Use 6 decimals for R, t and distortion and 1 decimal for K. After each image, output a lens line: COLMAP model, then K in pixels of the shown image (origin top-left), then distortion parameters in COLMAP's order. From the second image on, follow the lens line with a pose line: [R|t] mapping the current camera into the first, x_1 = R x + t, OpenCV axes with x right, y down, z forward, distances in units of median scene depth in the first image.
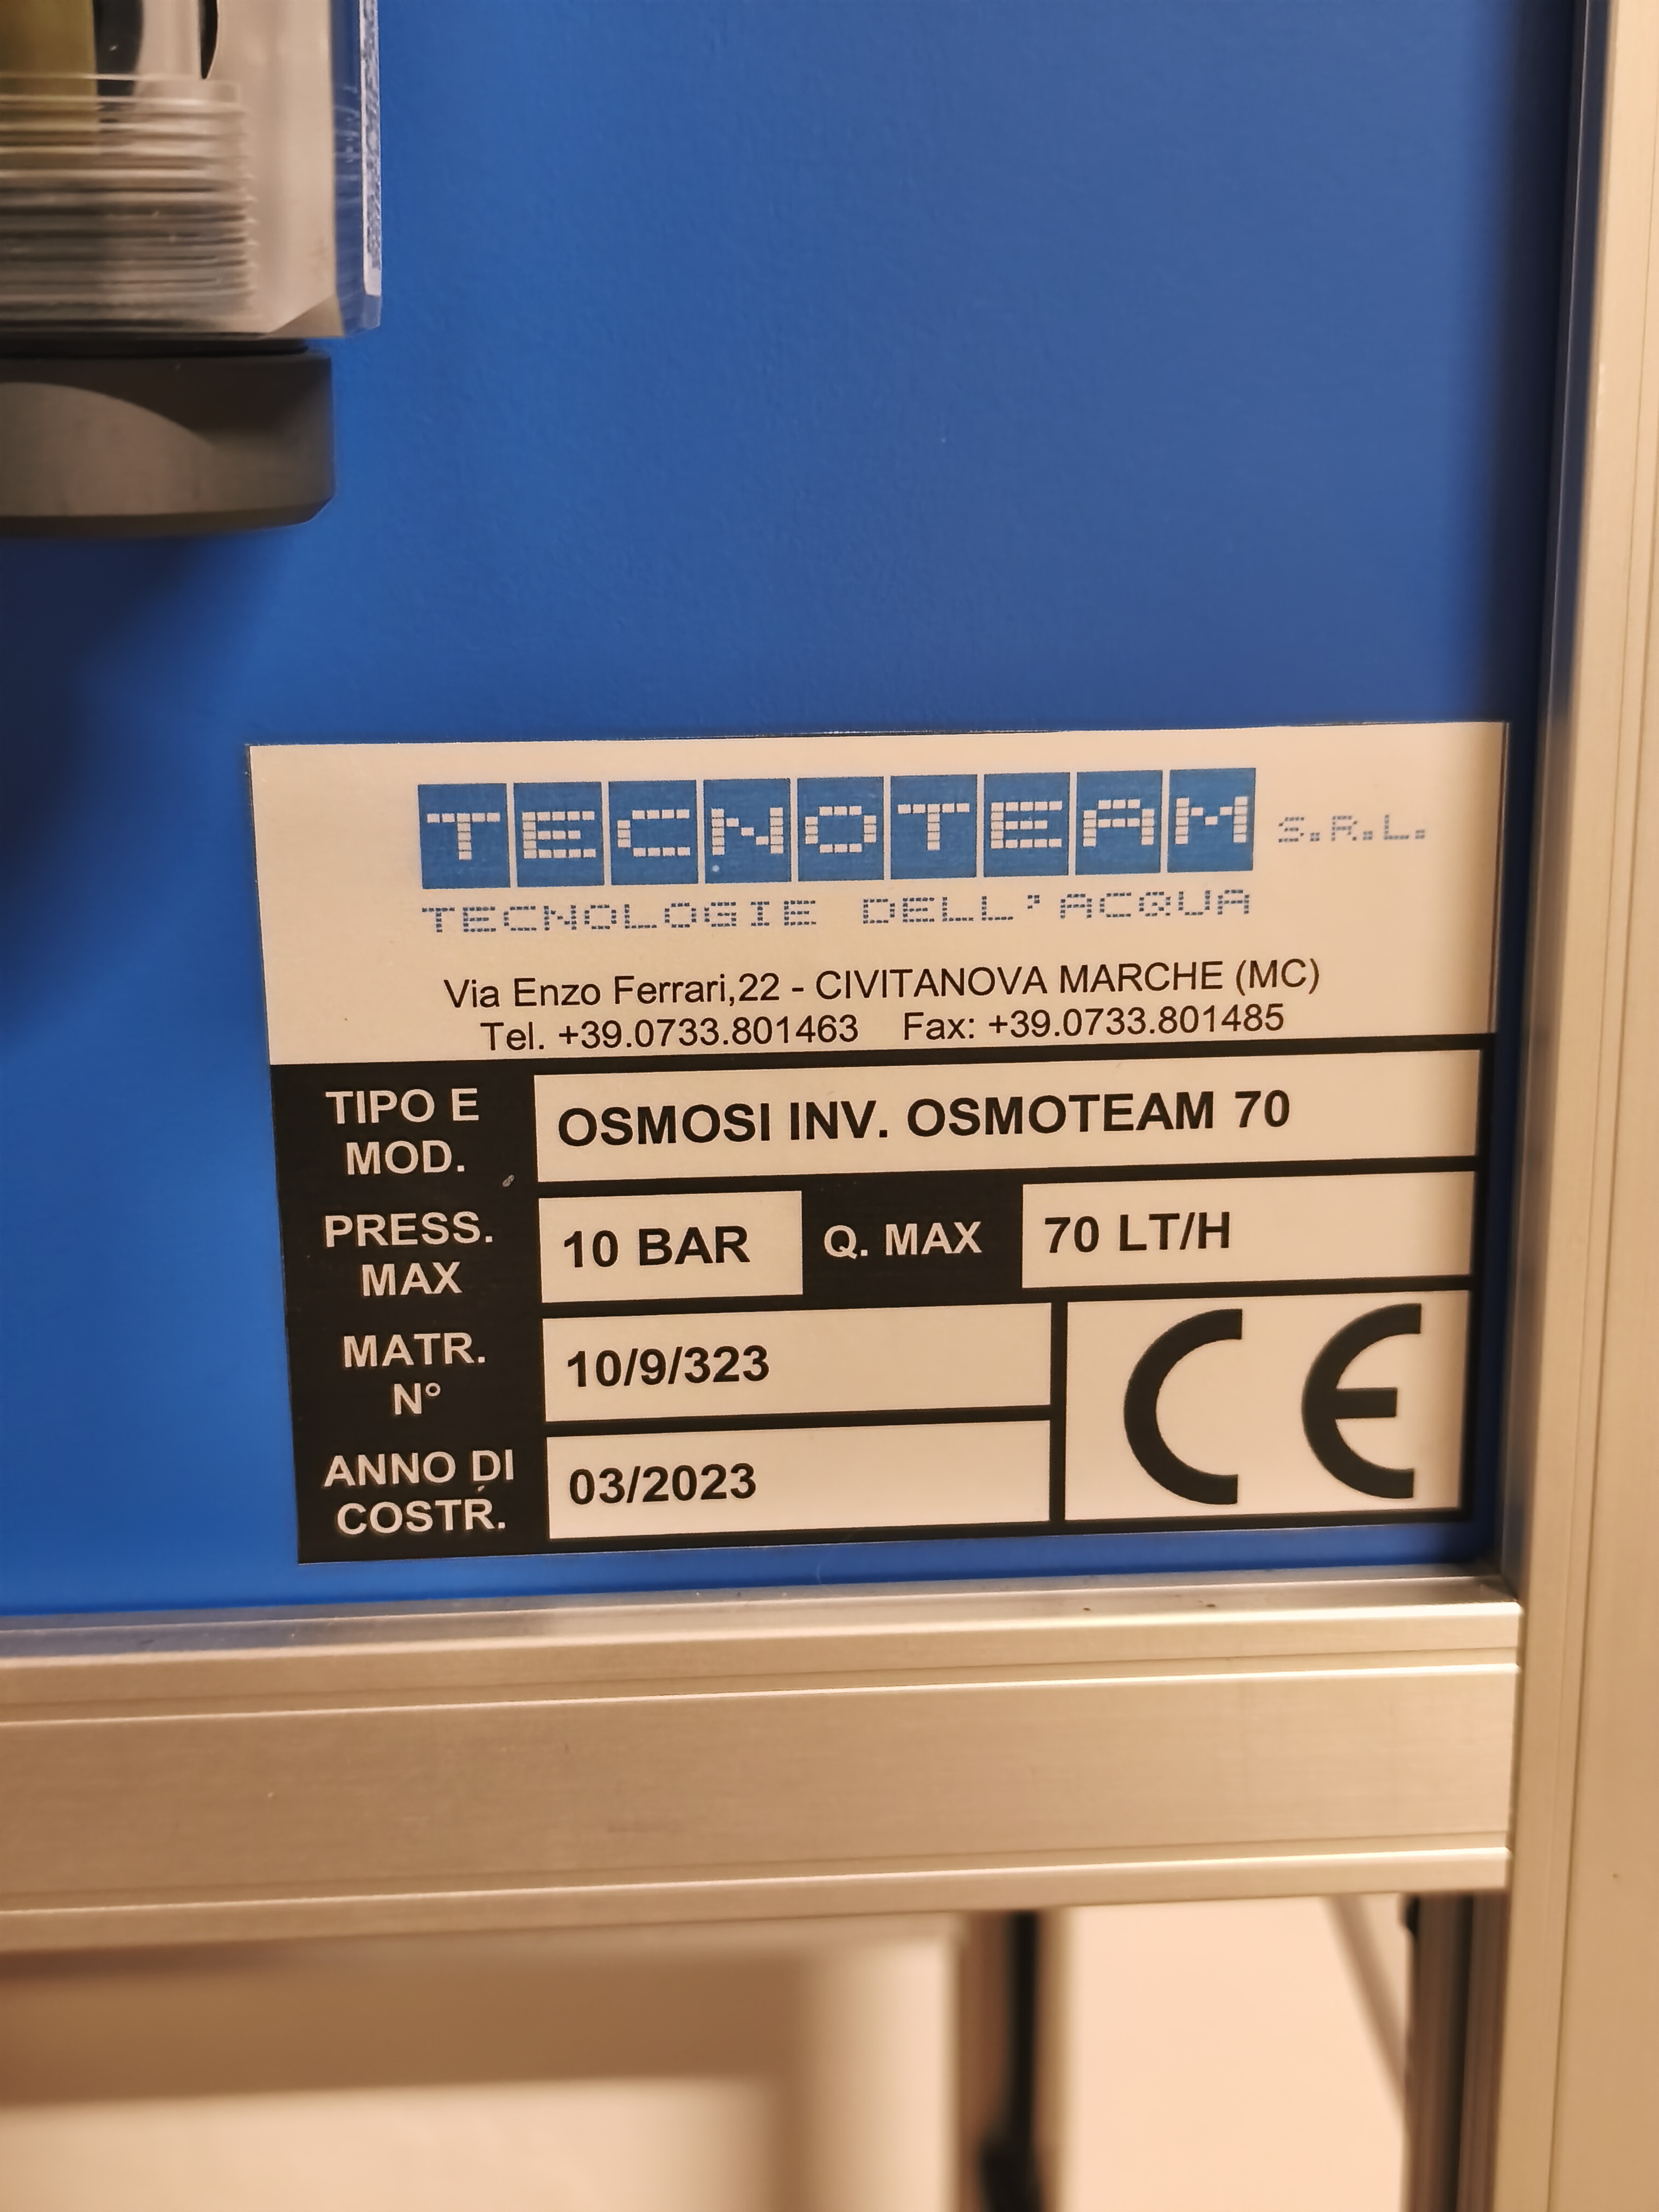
lens RADIAL K [[3018.7, 0, 825.4], [0, 3018.7, 1106.7], [0, 0, 1]] dist [0.097454, 0.000000]
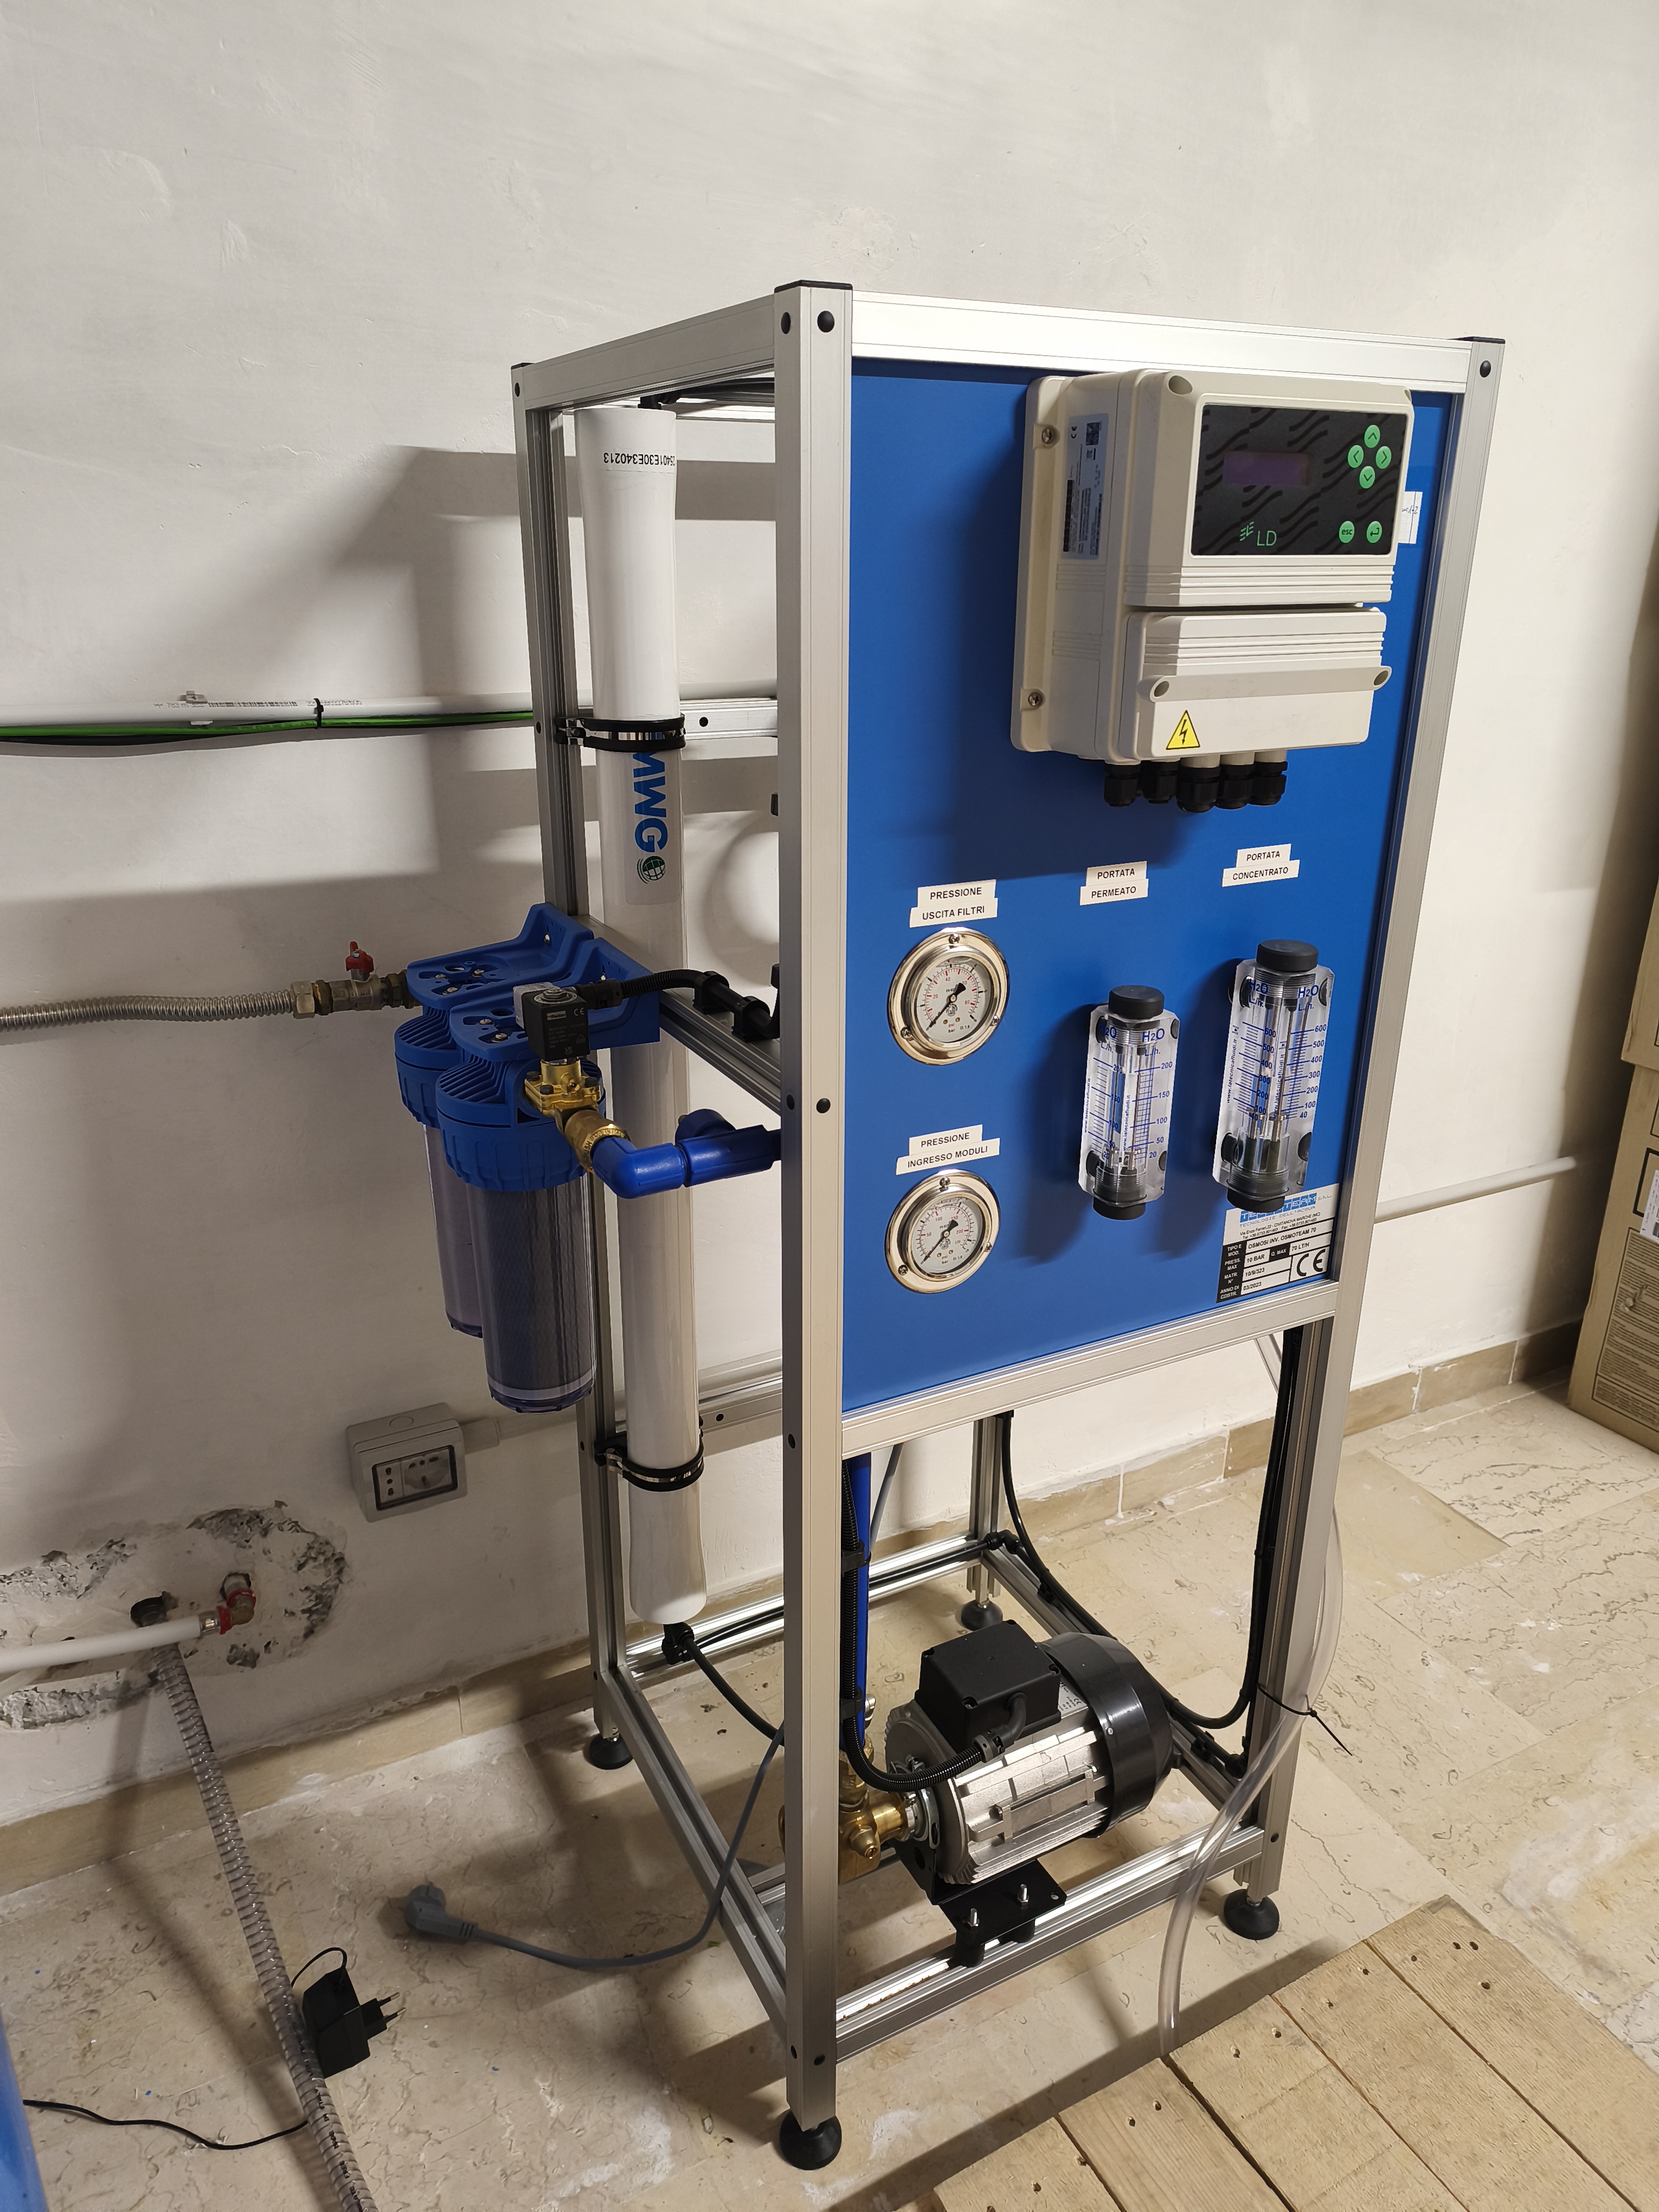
lens RADIAL K [[1521.3, 0, 825.9], [0, 1521.3, 1102.9], [0, 0, 1]] dist [0.022019, -0.032151]
pose [[0.919360, -0.127759, 0.372095, -2.596025], [0.089490, 0.988921, 0.118437, -0.958612], [-0.383103, -0.075587, 0.920608, -2.314806]]
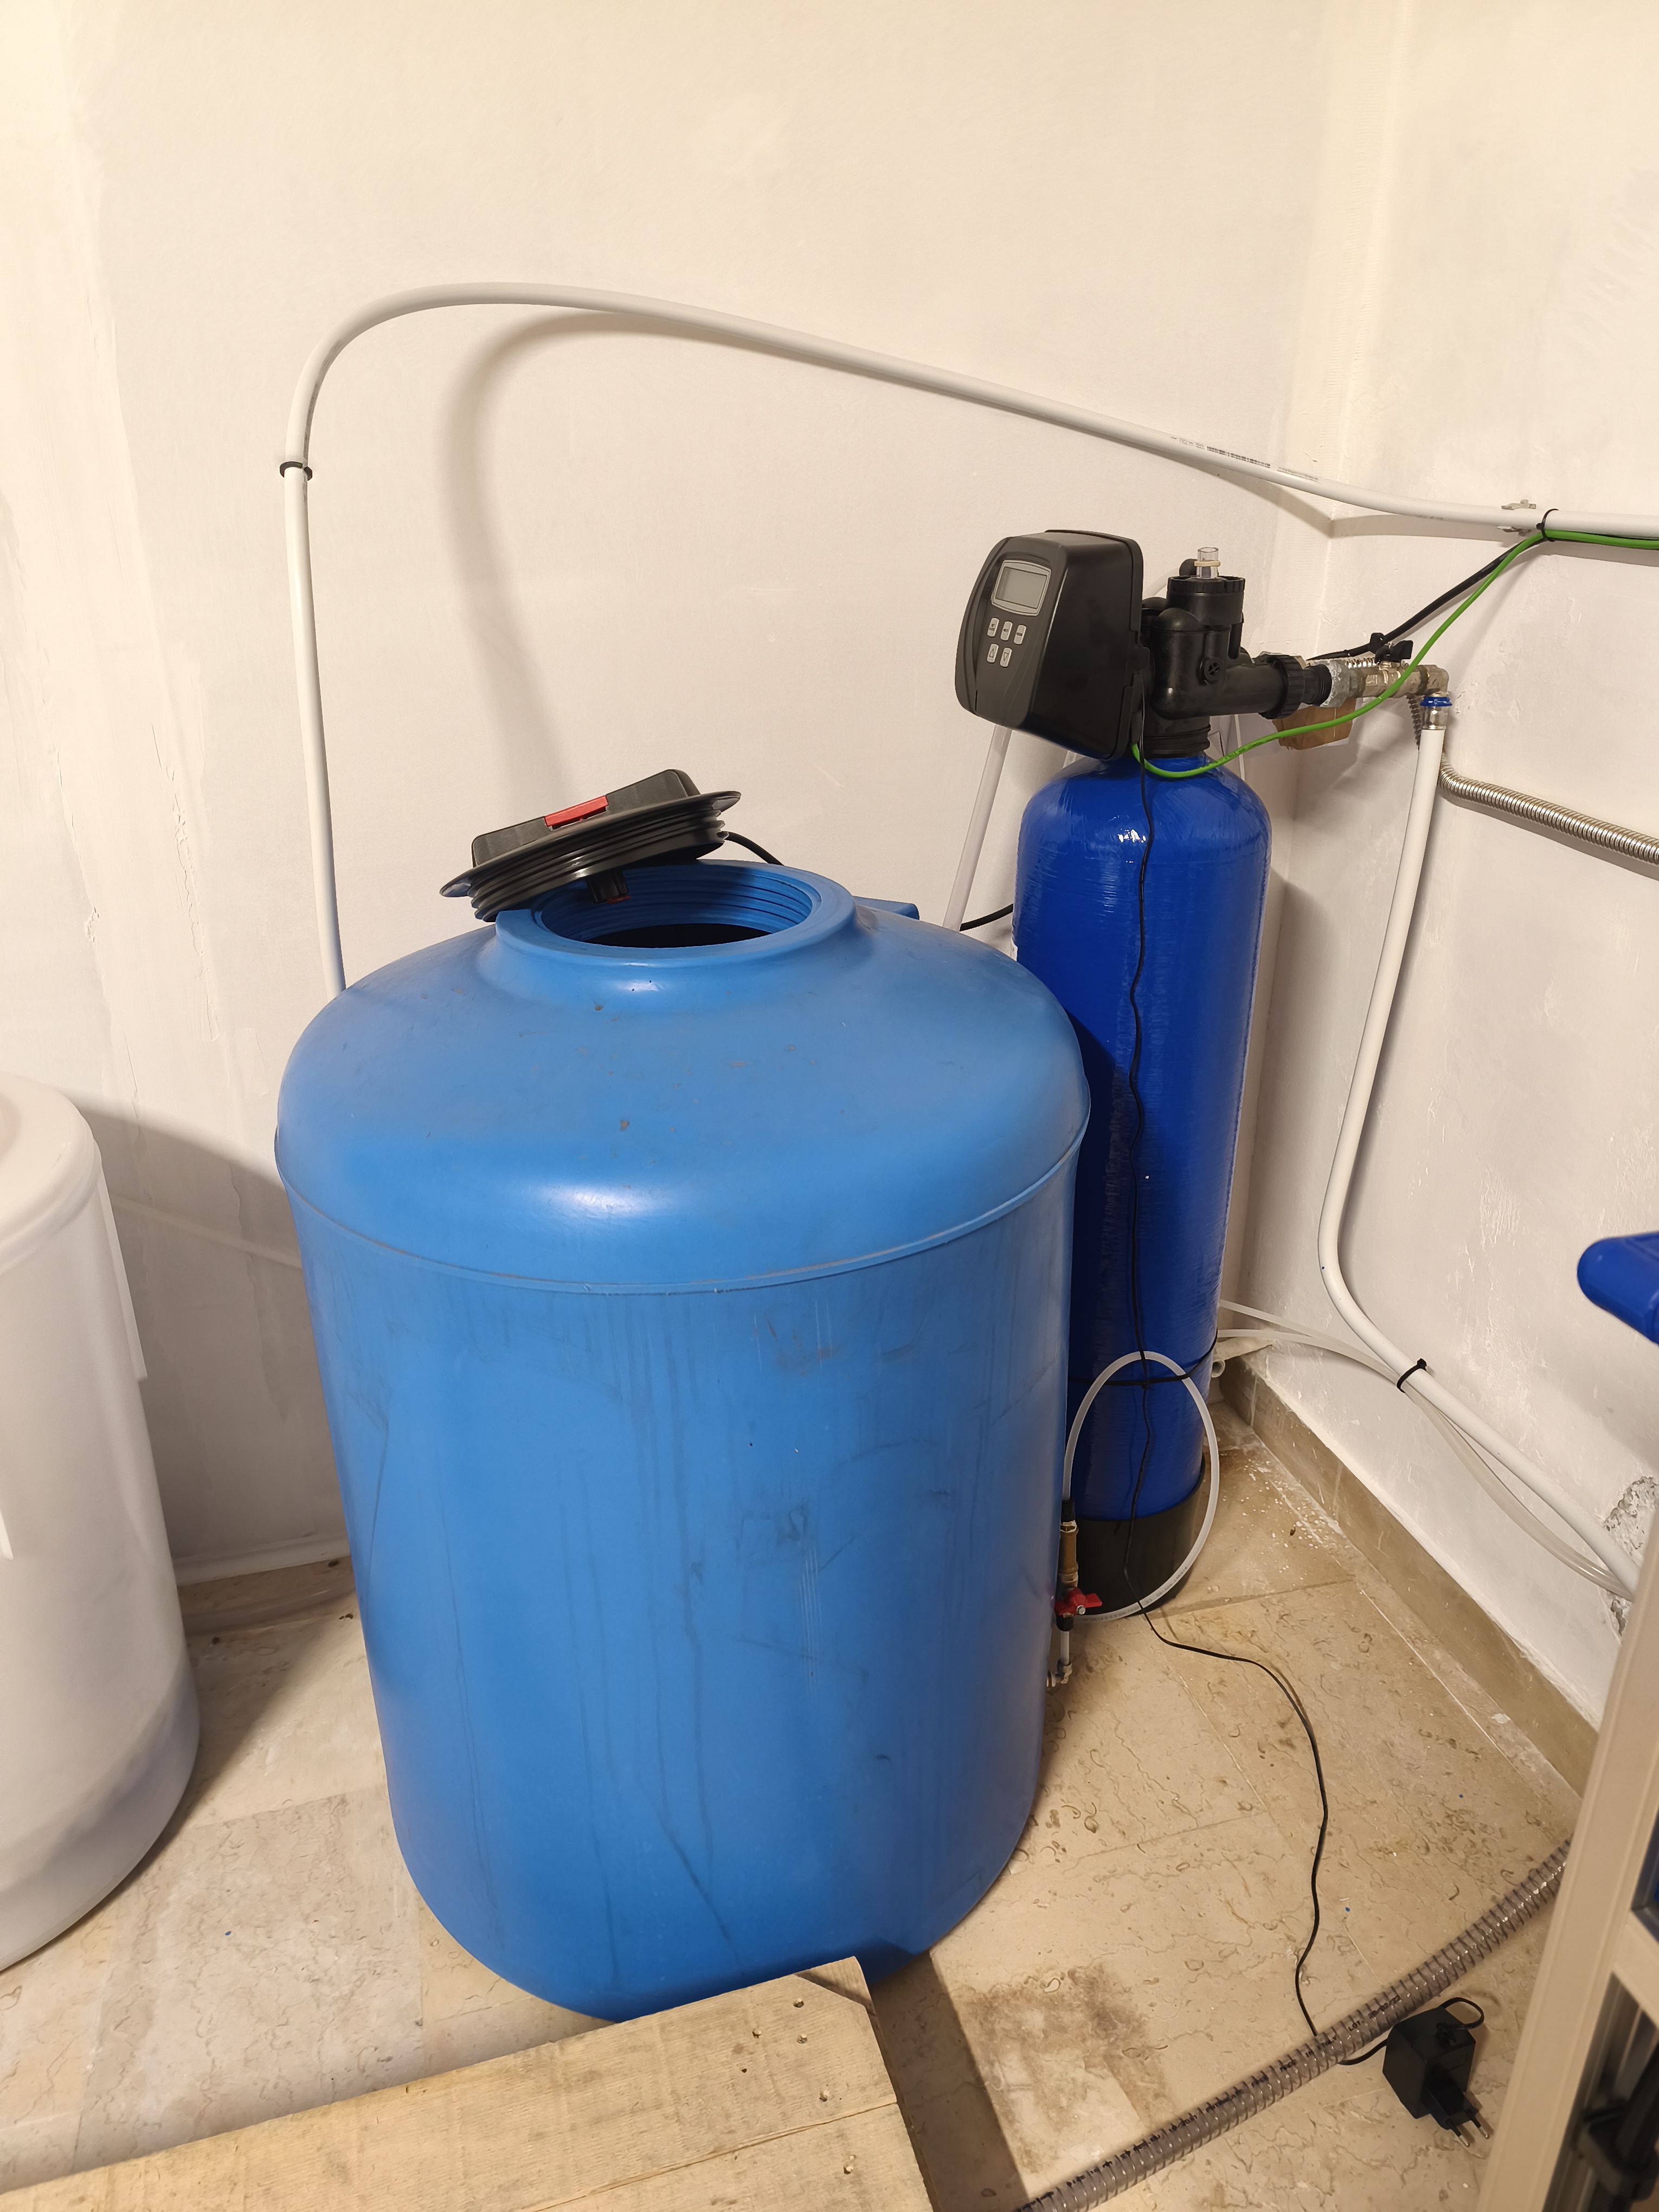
lens RADIAL K [[1521.3, 0, 830.9], [0, 1521.3, 1077.2], [0, 0, 1]] dist [0.022019, -0.032151]
pose [[0.181037, 0.382291, -0.906134, -0.174951], [-0.257089, 0.907717, 0.331594, -1.128002], [0.949279, 0.172927, 0.262613, -0.744454]]
